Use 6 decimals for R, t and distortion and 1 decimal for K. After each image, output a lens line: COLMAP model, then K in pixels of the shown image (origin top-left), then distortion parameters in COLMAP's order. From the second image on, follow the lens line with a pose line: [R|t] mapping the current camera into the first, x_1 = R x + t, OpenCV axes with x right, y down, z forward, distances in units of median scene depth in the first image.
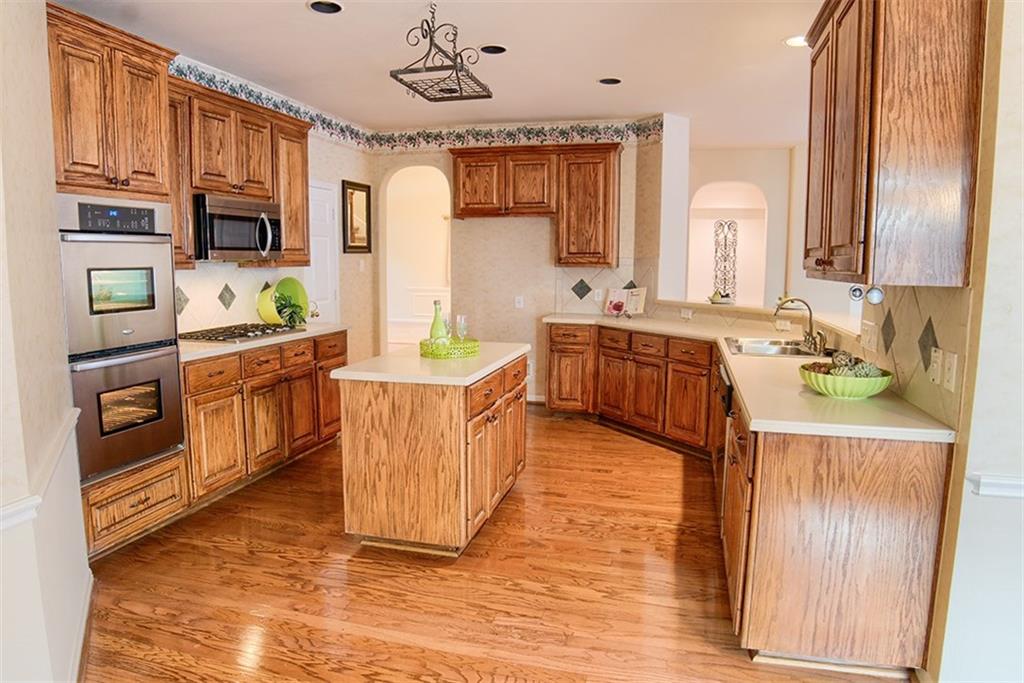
lens RADIAL K [[647.8, 0, 516.7], [0, 647.8, 348.2], [0, 0, 1]] dist [-0.081980, 0.002552]
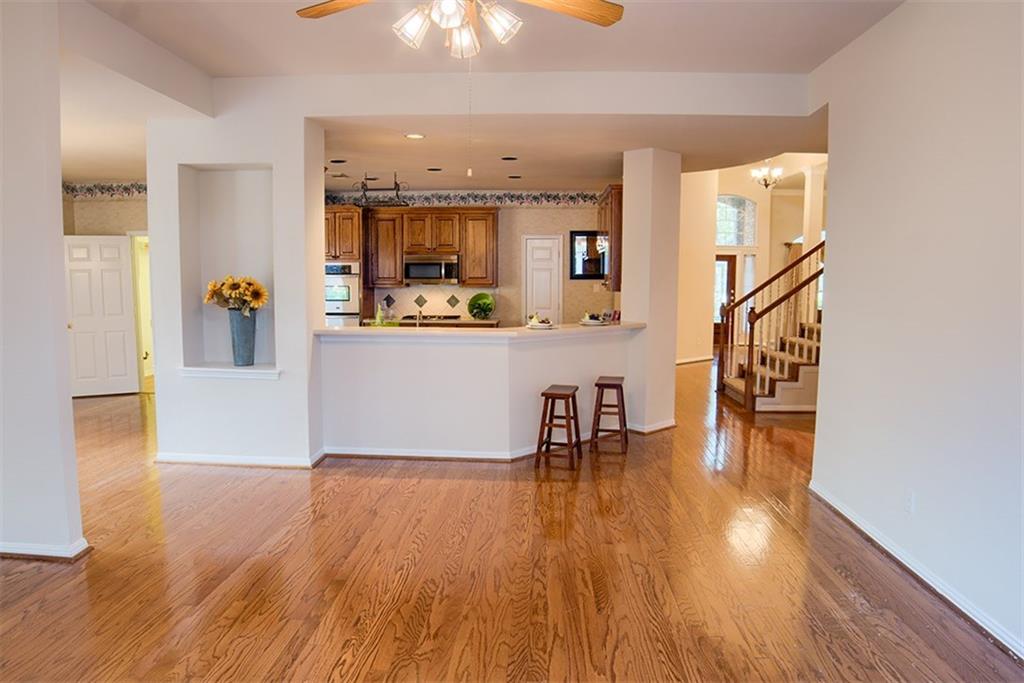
lens RADIAL K [[647.8, 0, 516.7], [0, 647.8, 348.2], [0, 0, 1]] dist [-0.081980, 0.002552]
pose [[0.211733, 0.093697, -0.972826, 1.610431], [-0.131185, 0.989111, 0.066713, -0.098846], [0.968483, 0.113495, 0.221719, 0.764471]]
